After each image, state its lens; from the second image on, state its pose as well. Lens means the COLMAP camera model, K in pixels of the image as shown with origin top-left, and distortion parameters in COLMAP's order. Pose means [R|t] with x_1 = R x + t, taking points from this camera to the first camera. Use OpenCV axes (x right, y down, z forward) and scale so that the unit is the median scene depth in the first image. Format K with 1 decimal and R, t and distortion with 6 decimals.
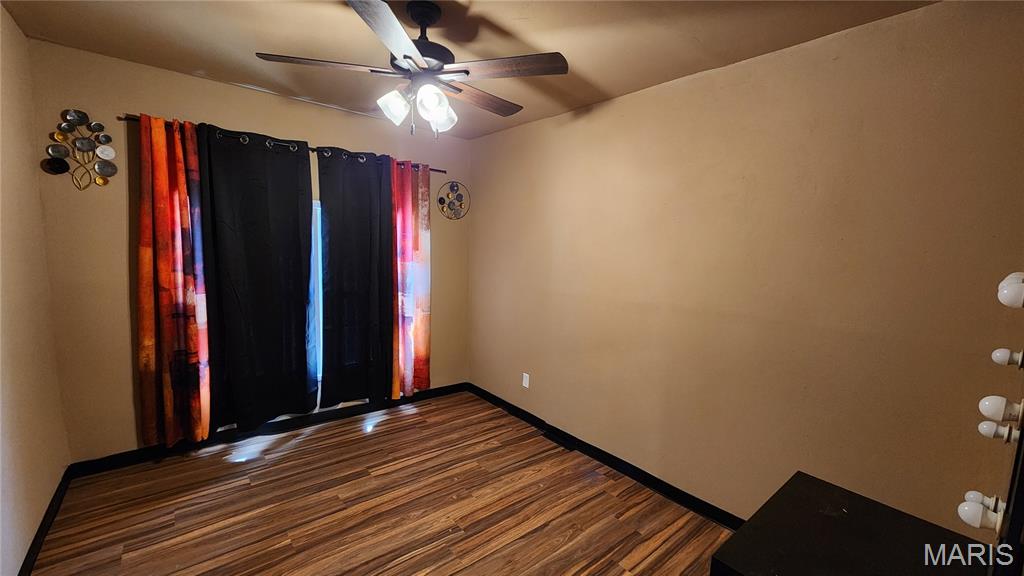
lens RADIAL K [[417.9, 0, 516.2], [0, 417.9, 287.5], [0, 0, 1]] dist [0.004430, 0.000713]
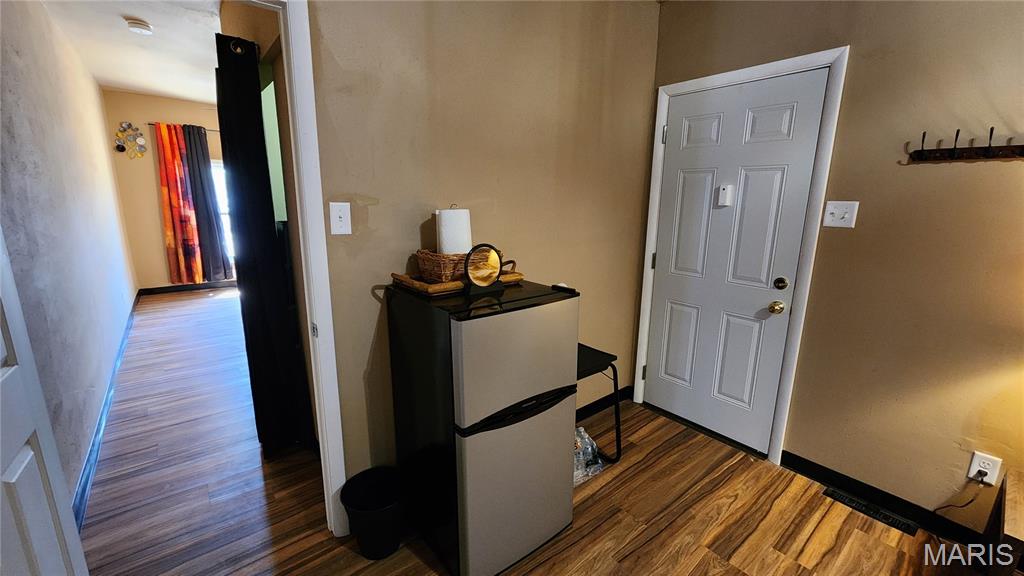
lens RADIAL K [[417.9, 0, 512.6], [0, 417.9, 289.9], [0, 0, 1]] dist [0.004430, 0.000713]
pose [[0.999984, -0.004300, -0.003554, 0.846383], [0.004682, 0.993279, 0.115654, 0.175666], [0.003033, -0.115669, 0.993283, -1.110637]]
